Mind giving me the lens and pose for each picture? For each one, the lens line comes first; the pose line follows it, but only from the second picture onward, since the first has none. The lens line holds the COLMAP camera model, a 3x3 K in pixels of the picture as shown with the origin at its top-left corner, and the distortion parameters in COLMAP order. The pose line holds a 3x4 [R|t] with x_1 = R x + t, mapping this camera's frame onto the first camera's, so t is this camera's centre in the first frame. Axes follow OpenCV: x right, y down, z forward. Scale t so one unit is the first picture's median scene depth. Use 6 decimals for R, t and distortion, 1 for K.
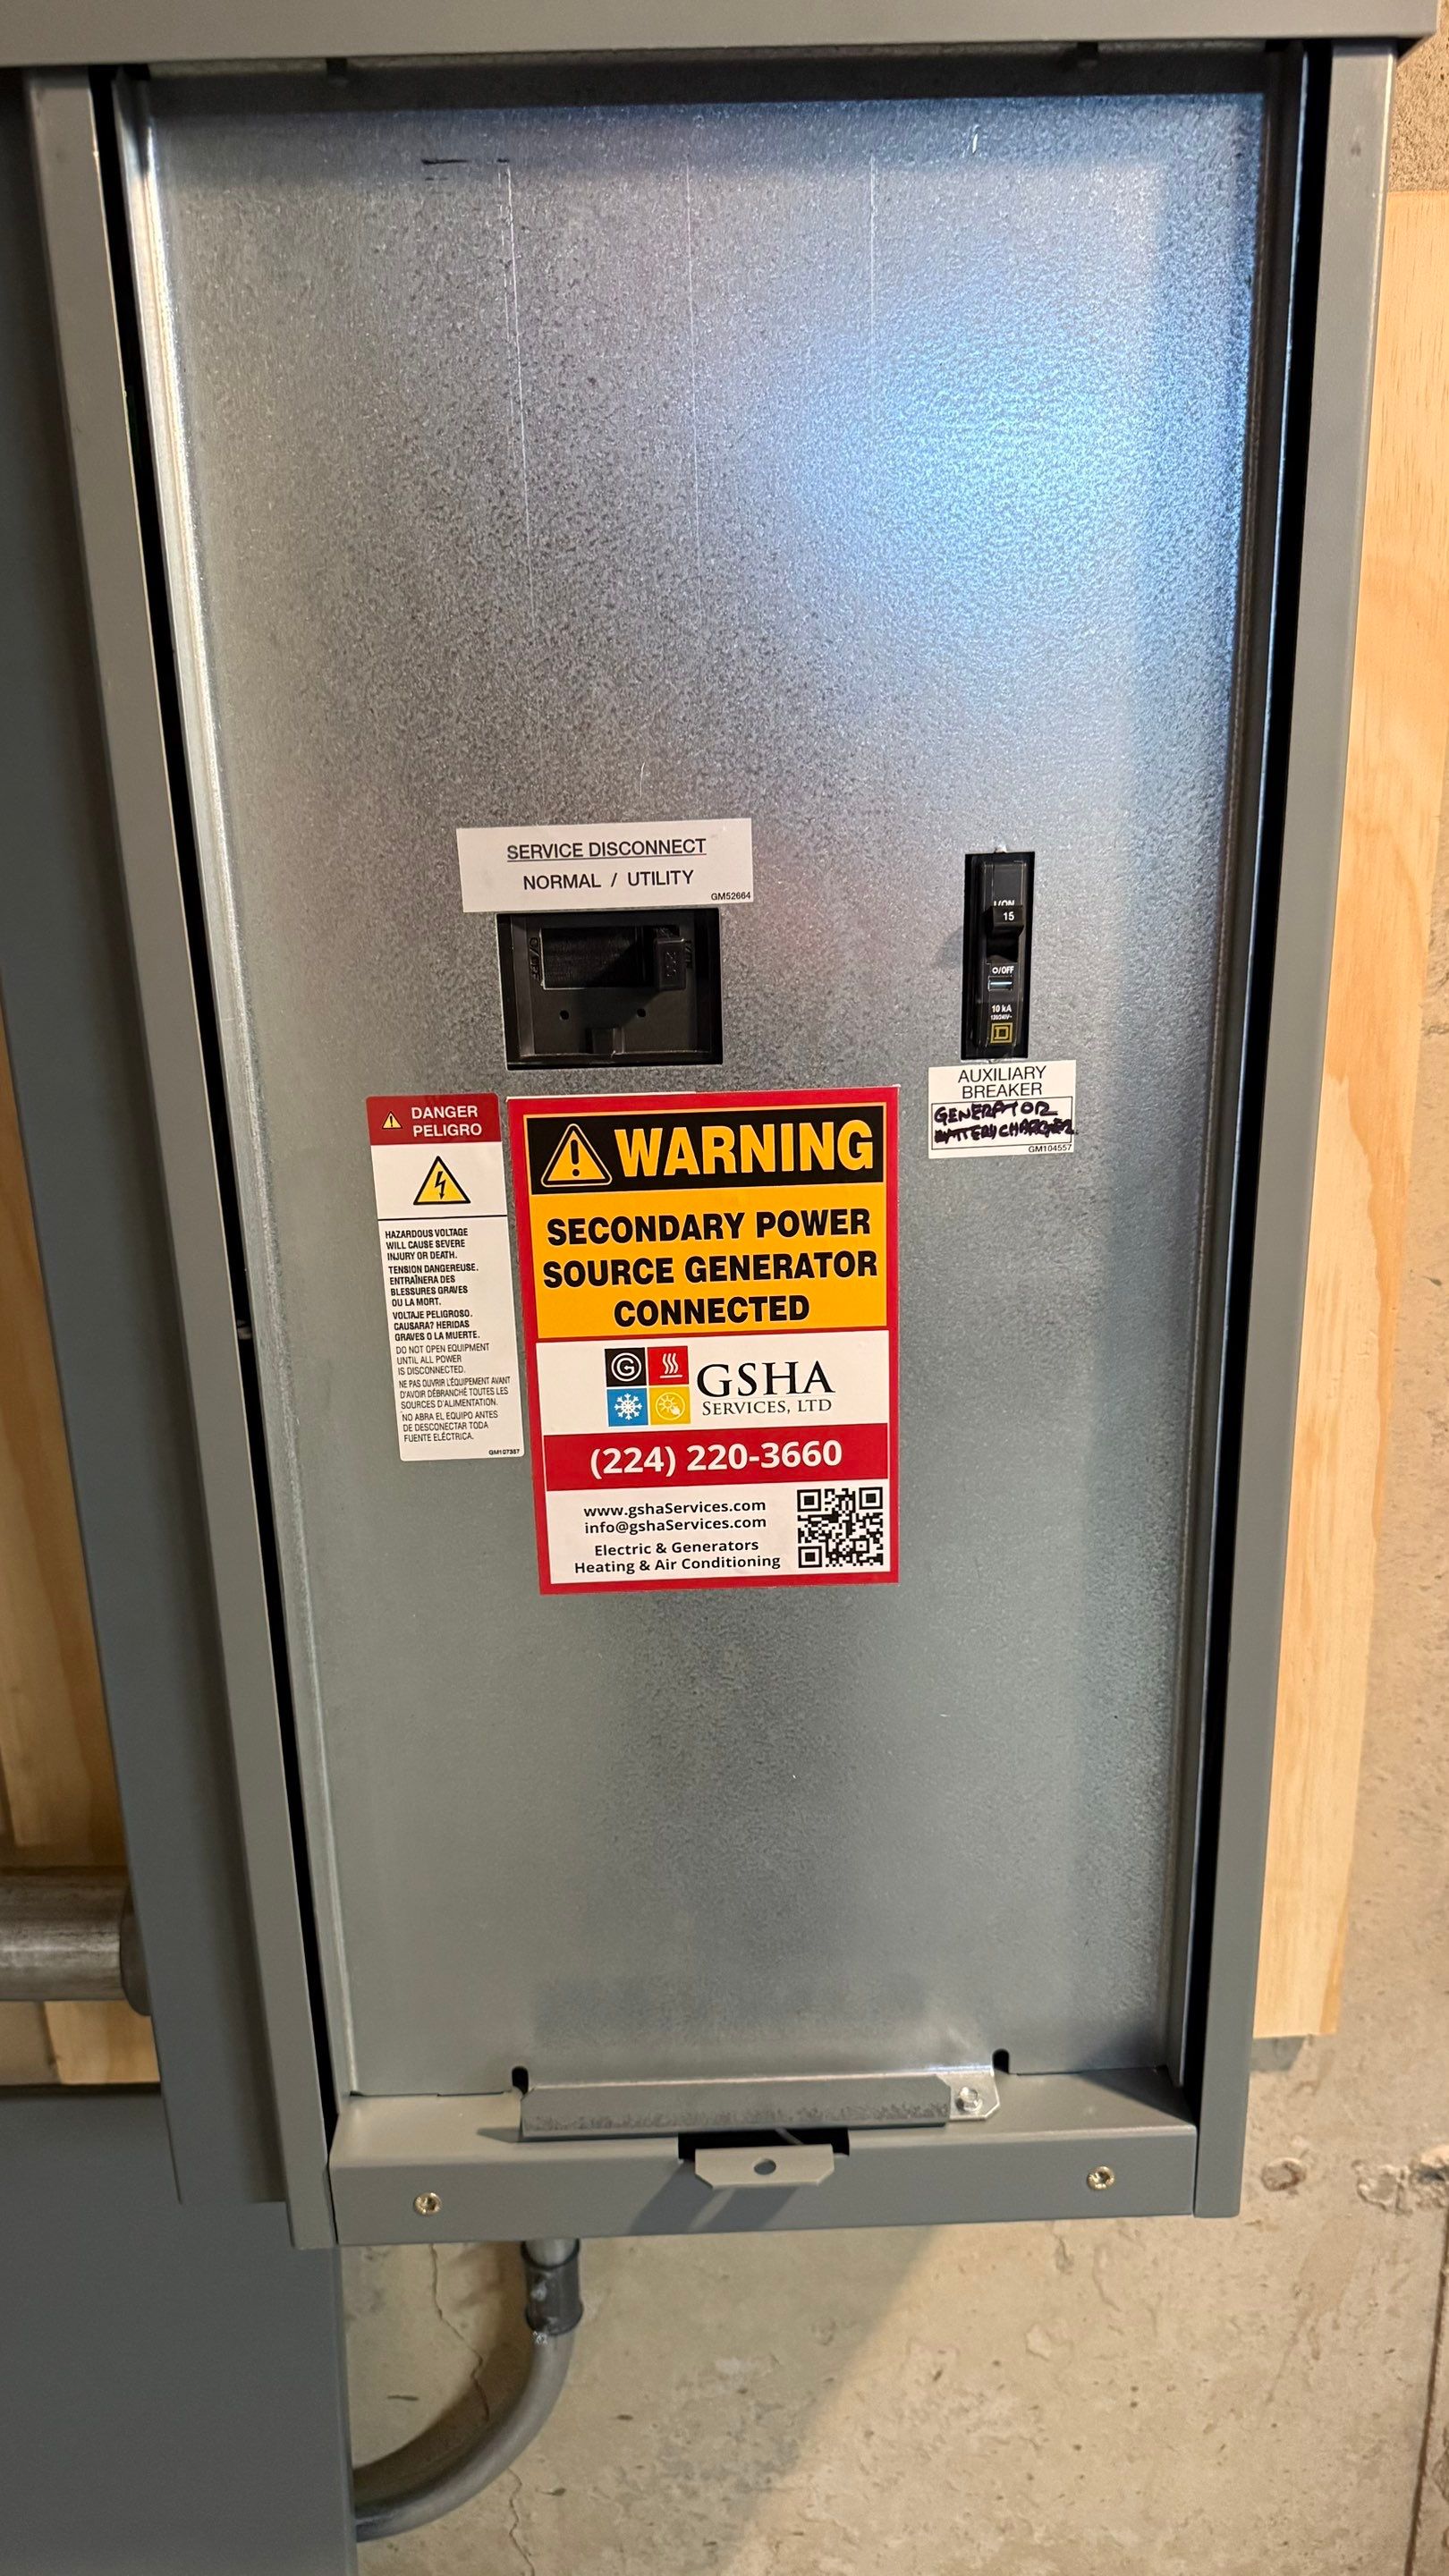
lens RADIAL K [[1038.6, 0, 734.2], [0, 1038.6, 1282.9], [0, 0, 1]] dist [0.004851, -0.000793]
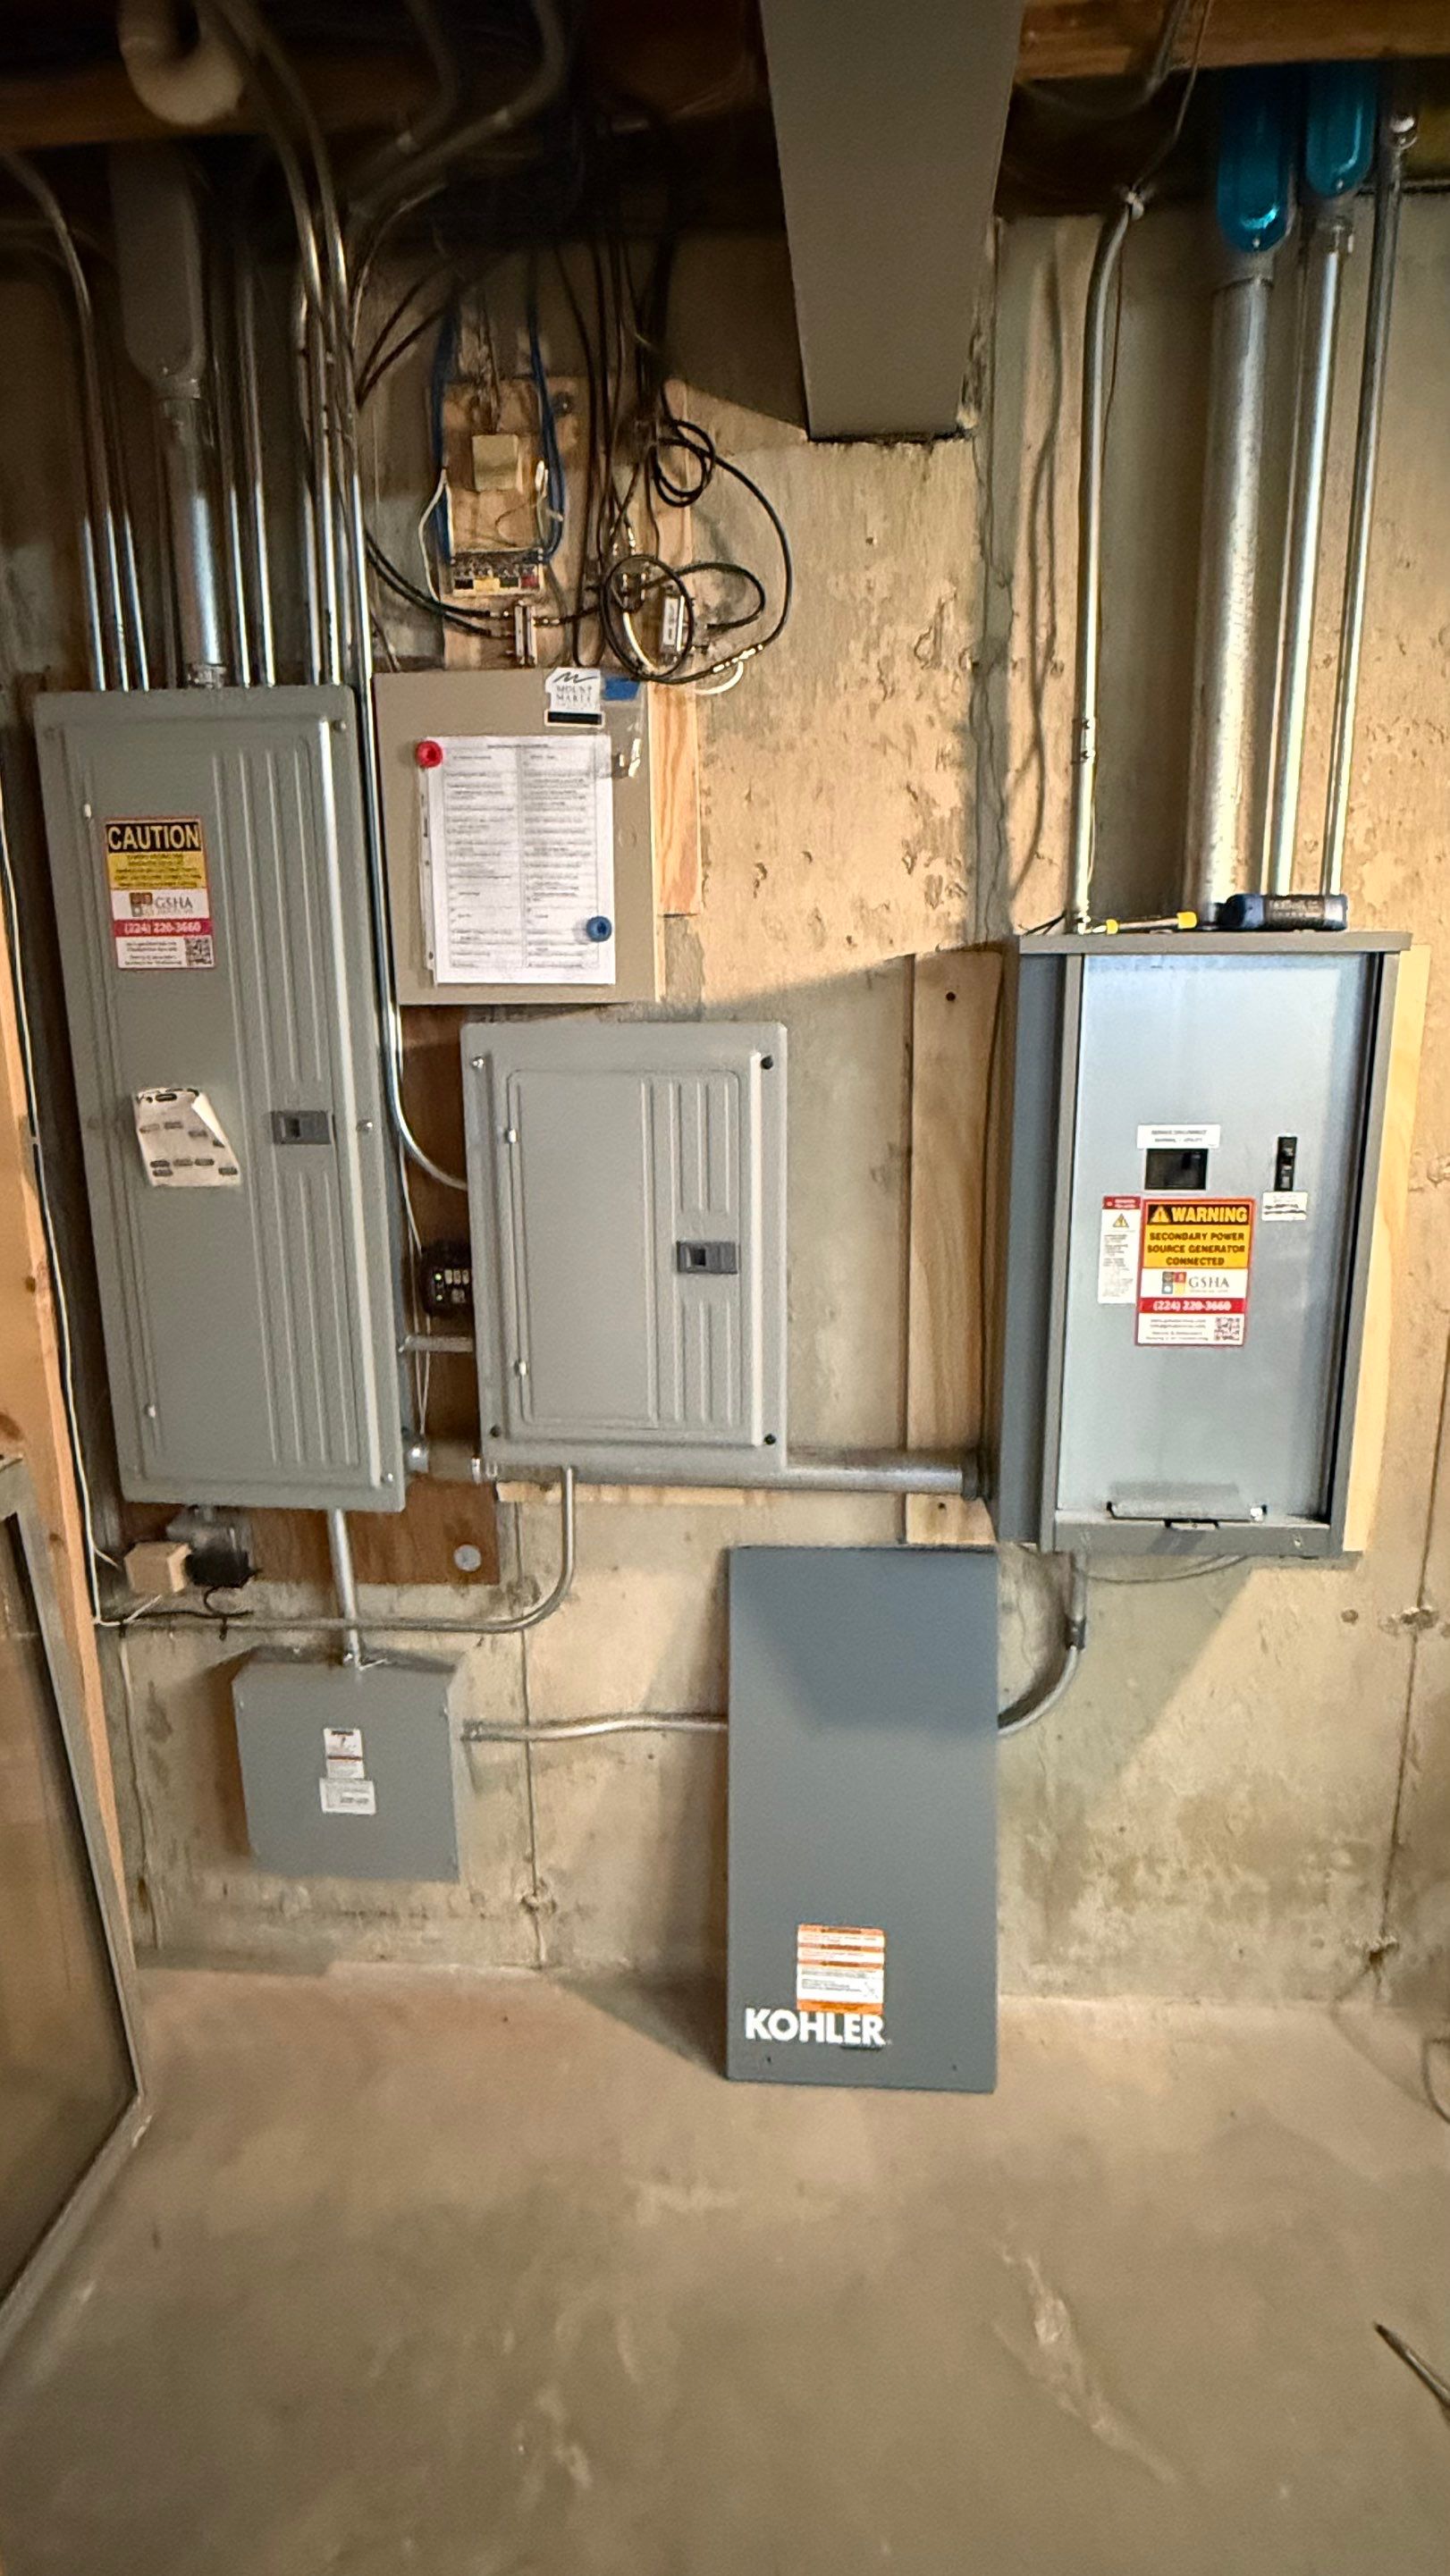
lens RADIAL K [[1038.6, 0, 716.0], [0, 1038.6, 1293.3], [0, 0, 1]] dist [0.004851, -0.000793]
pose [[0.999000, 0.040654, -0.018603, -1.536525], [-0.041490, 0.998032, -0.047007, 0.359927], [0.016655, 0.047732, 0.998721, -2.452590]]
